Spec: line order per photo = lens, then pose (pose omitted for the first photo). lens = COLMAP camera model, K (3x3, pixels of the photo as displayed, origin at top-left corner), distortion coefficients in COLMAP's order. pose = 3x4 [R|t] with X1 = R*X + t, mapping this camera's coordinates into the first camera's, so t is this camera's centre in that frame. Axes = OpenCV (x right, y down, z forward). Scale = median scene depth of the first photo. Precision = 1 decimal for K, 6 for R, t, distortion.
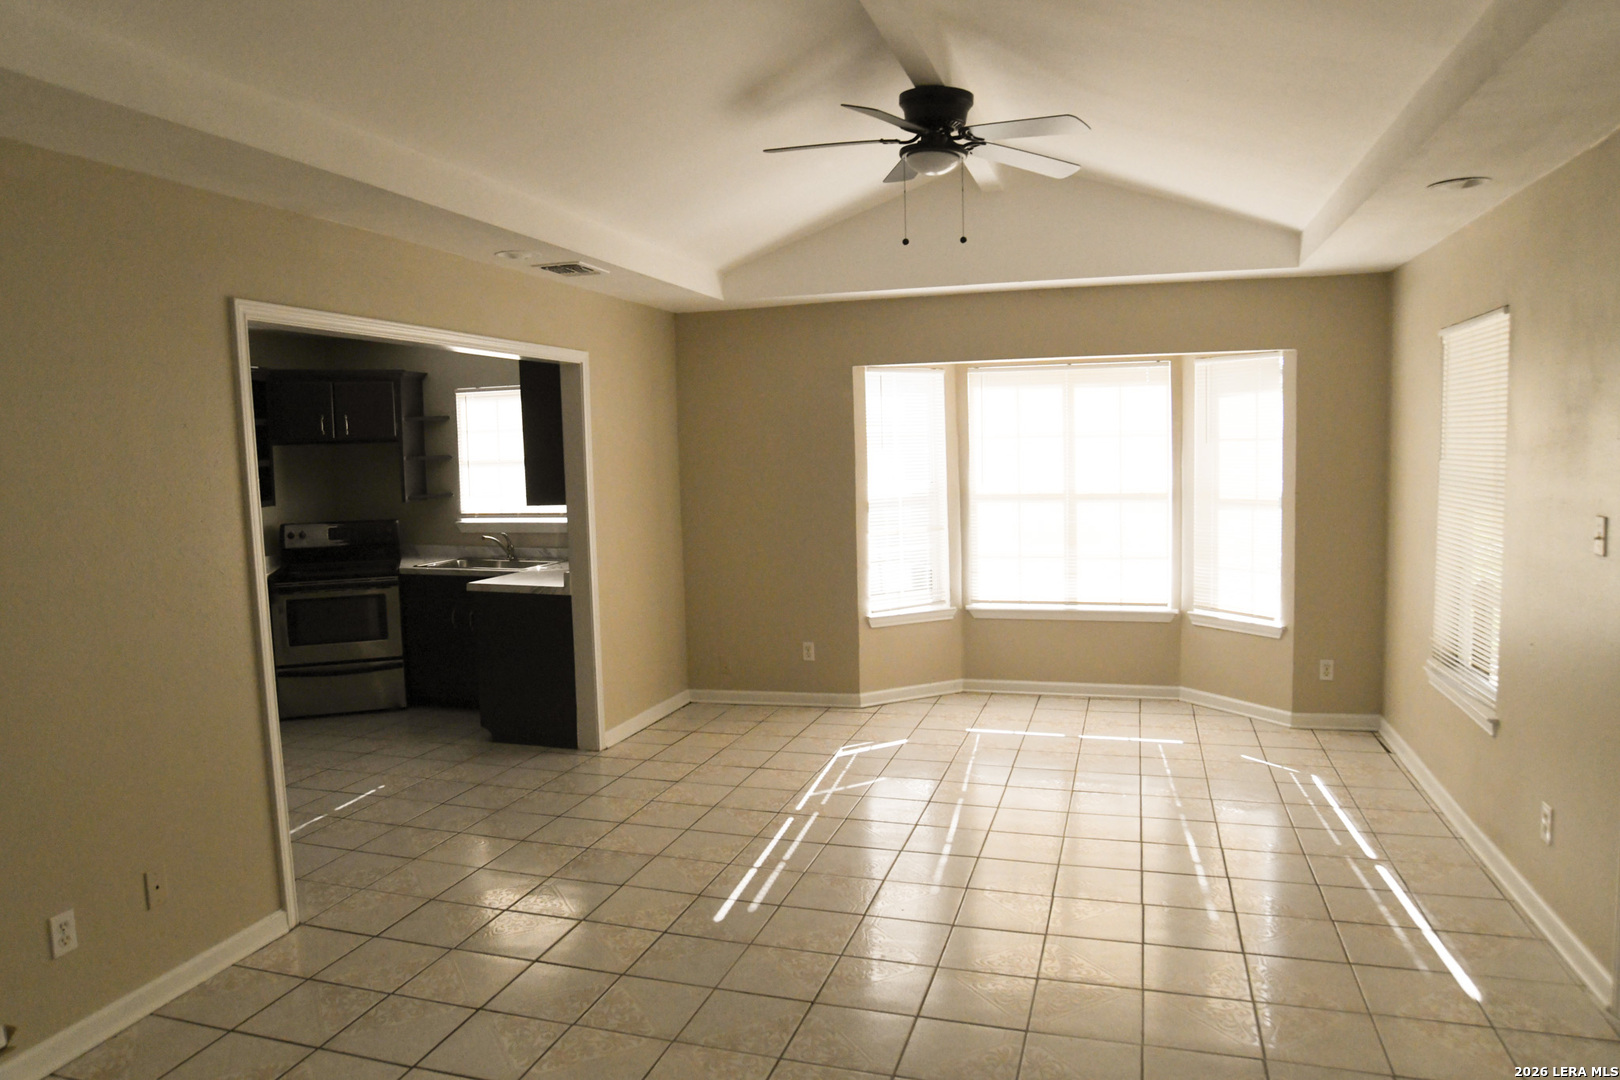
lens RADIAL K [[1082.8, 0, 810.0], [0, 1082.8, 540.0], [0, 0, 1]] dist [-0.056844, 0.004624]
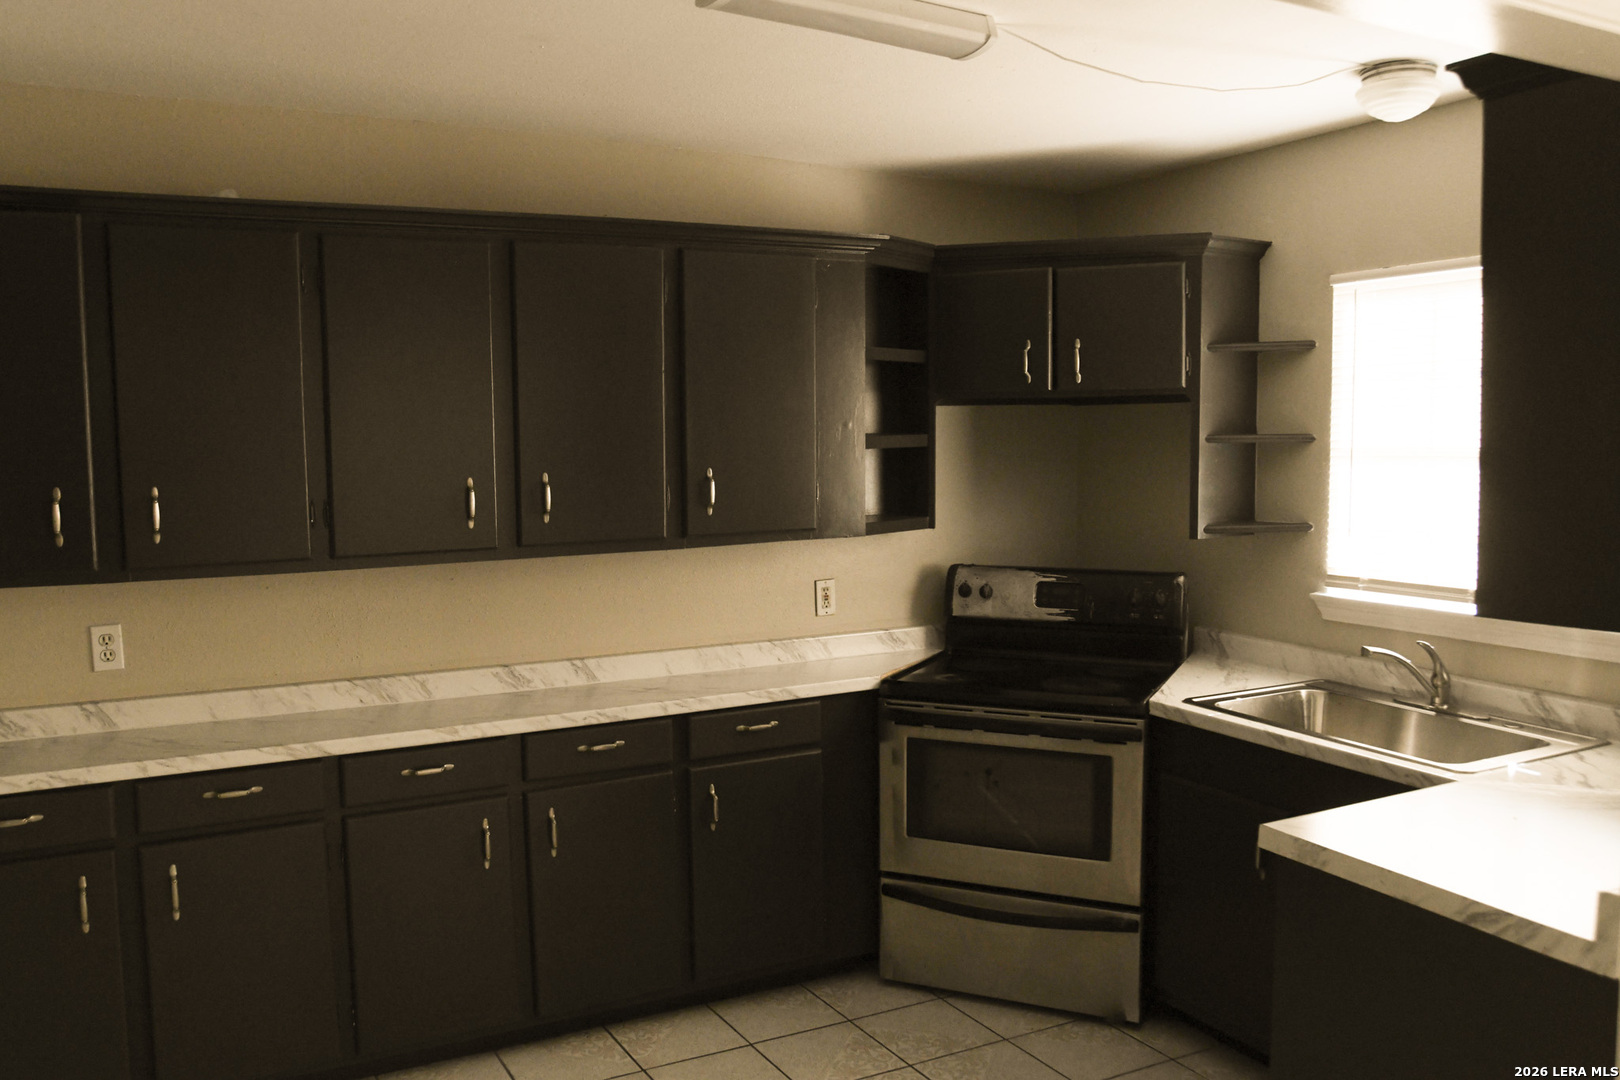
lens RADIAL K [[1306.4, 0, 810.0], [0, 1306.4, 540.0], [0, 0, 1]] dist [-0.027991, 0.002508]
pose [[0.720258, 0.079310, -0.689158, -0.126337], [-0.074202, 0.996552, 0.037135, -0.043556], [0.689726, 0.024390, 0.723659, 0.514747]]
